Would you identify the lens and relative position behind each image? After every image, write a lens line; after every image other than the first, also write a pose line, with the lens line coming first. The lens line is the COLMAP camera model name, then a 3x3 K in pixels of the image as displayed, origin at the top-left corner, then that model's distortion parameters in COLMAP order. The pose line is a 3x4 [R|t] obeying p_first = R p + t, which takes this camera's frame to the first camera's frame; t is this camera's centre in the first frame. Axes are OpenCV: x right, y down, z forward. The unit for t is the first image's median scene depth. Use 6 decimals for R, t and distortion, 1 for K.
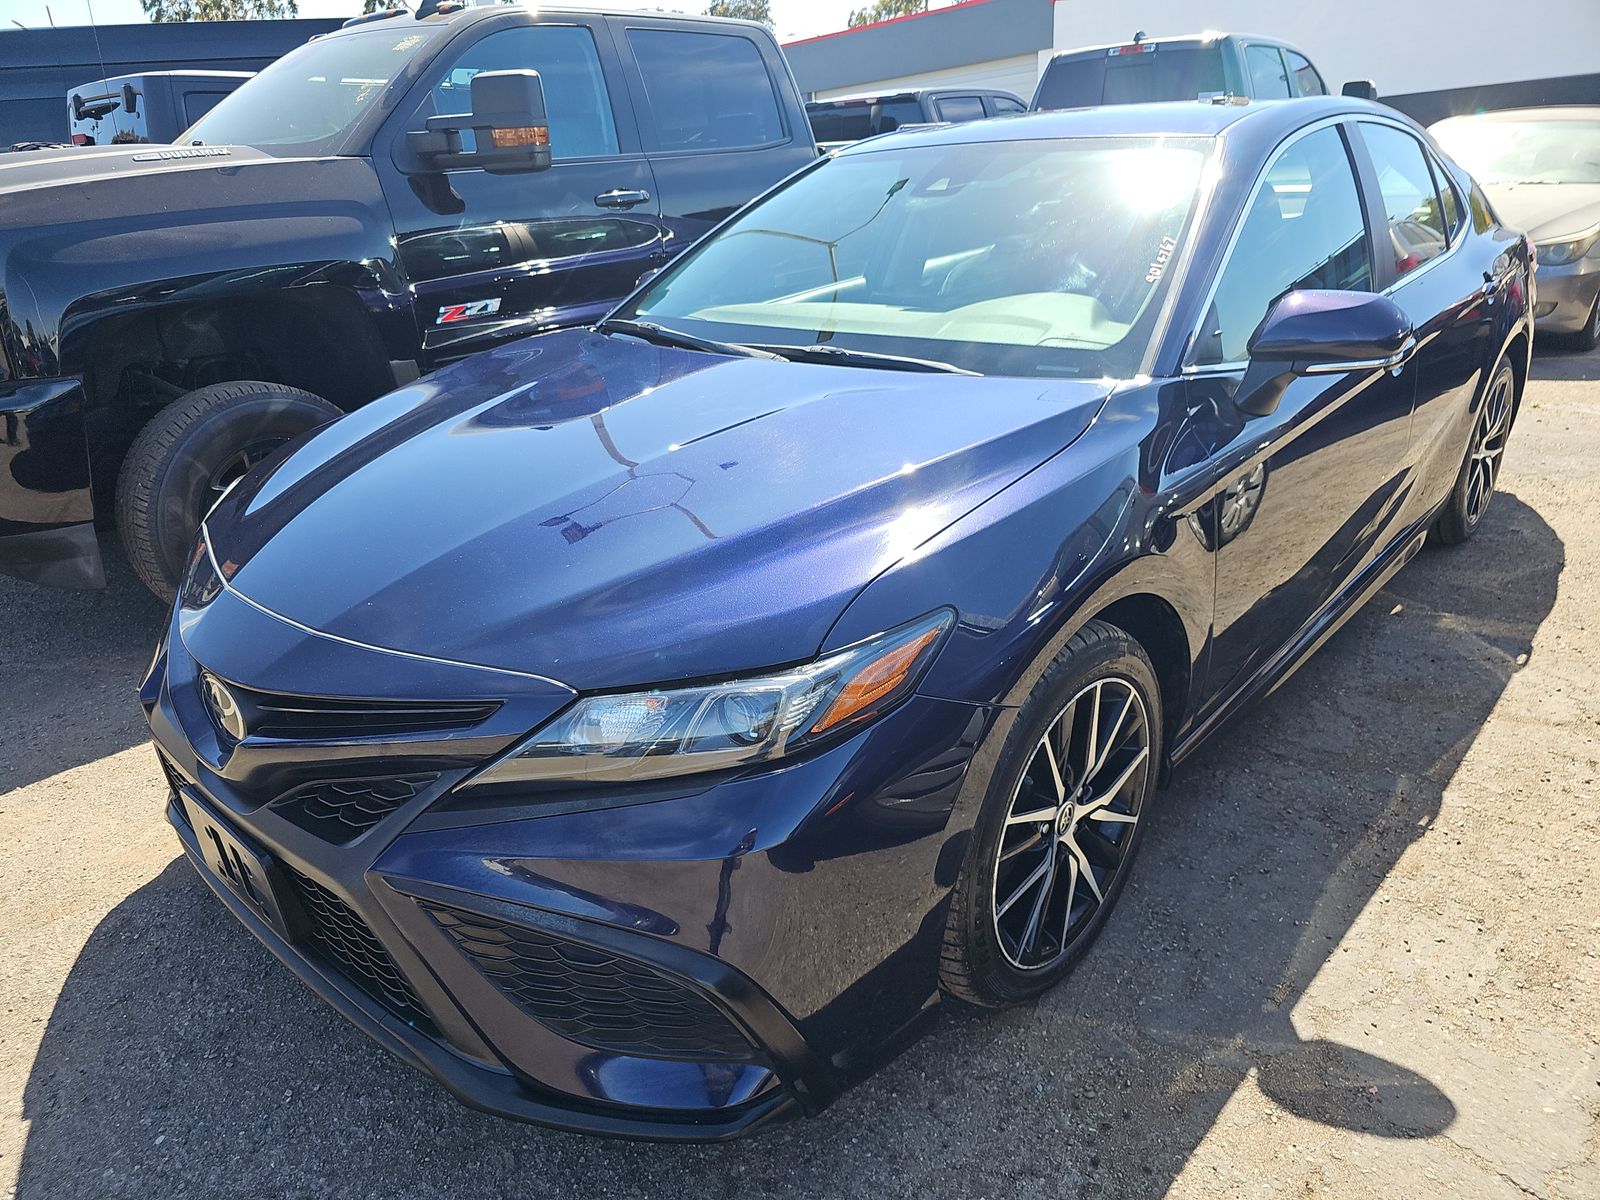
lens RADIAL K [[1080.2, 0, 799.8], [0, 1080.2, 624.3], [0, 0, 1]] dist [-0.000568, -0.000860]
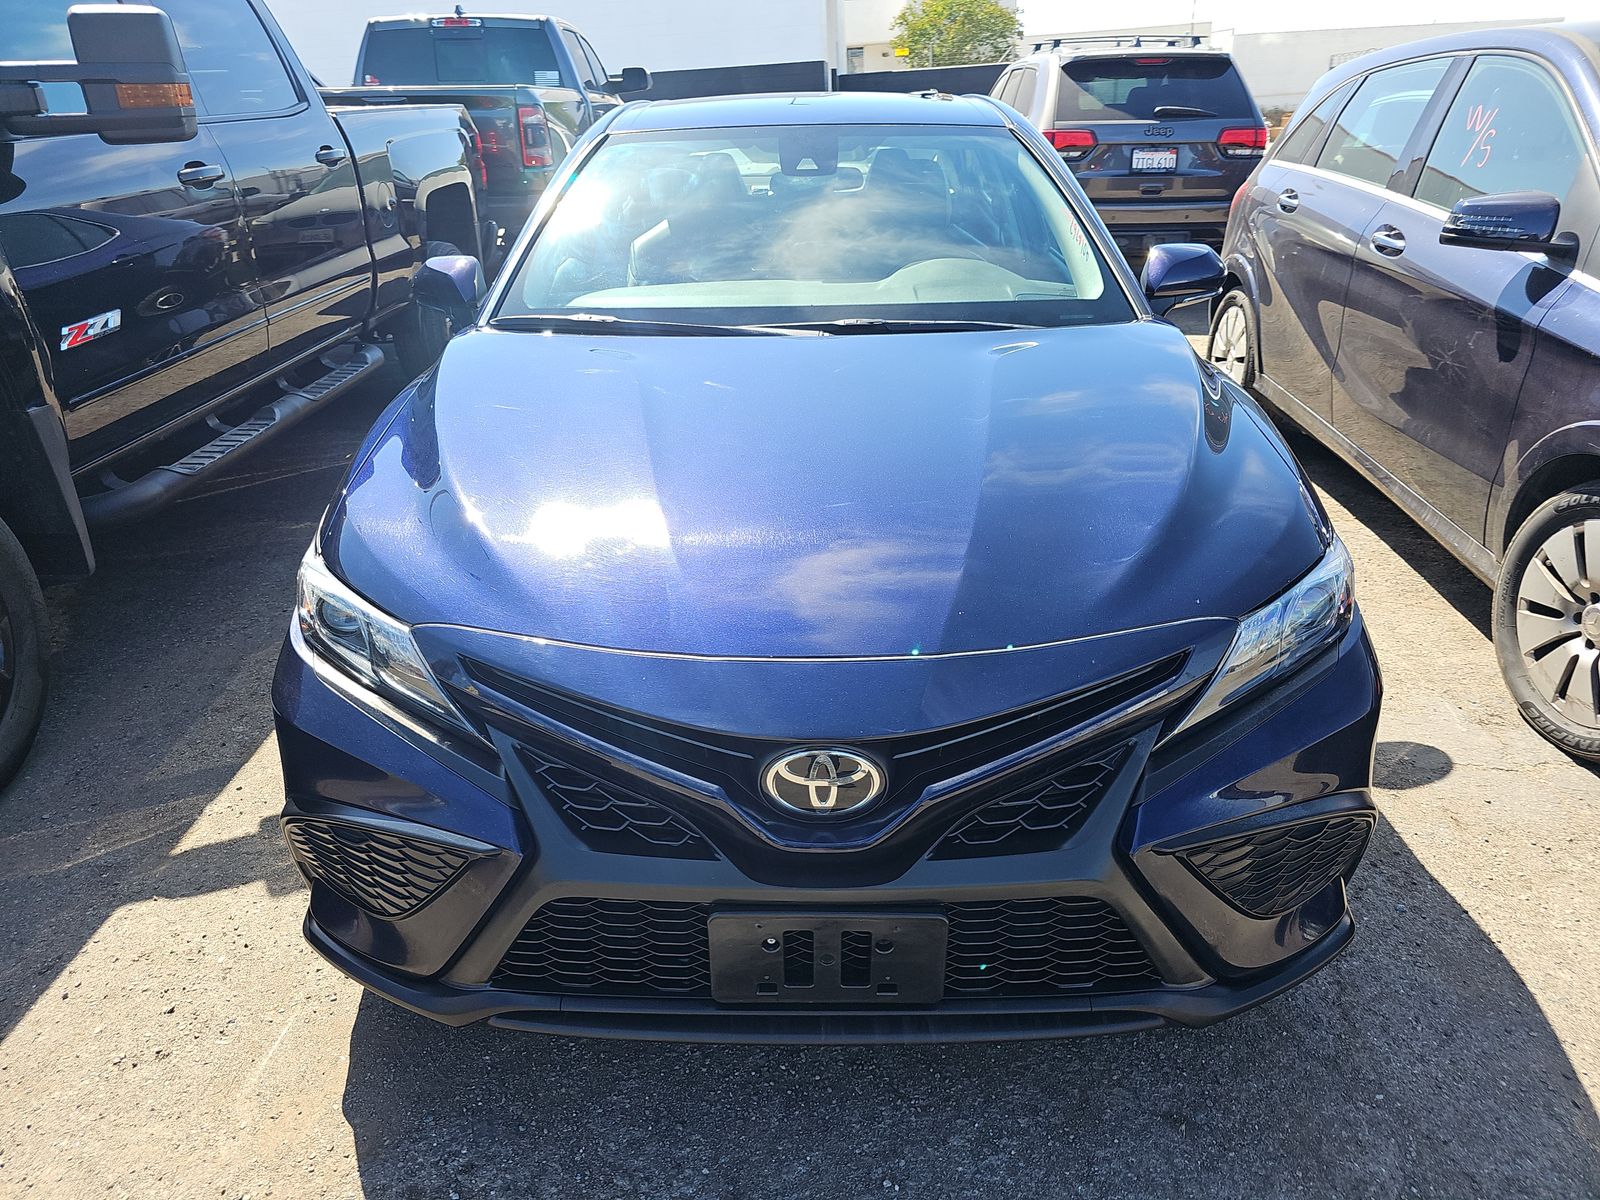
lens RADIAL K [[1070.6, 0, 795.0], [0, 1070.6, 598.3], [0, 0, 1]] dist [0.014542, -0.017458]
pose [[0.744700, -0.247929, 0.619639, -0.457469], [0.244718, 0.965211, 0.092088, -0.064454], [-0.620914, 0.083059, 0.779466, 0.149353]]
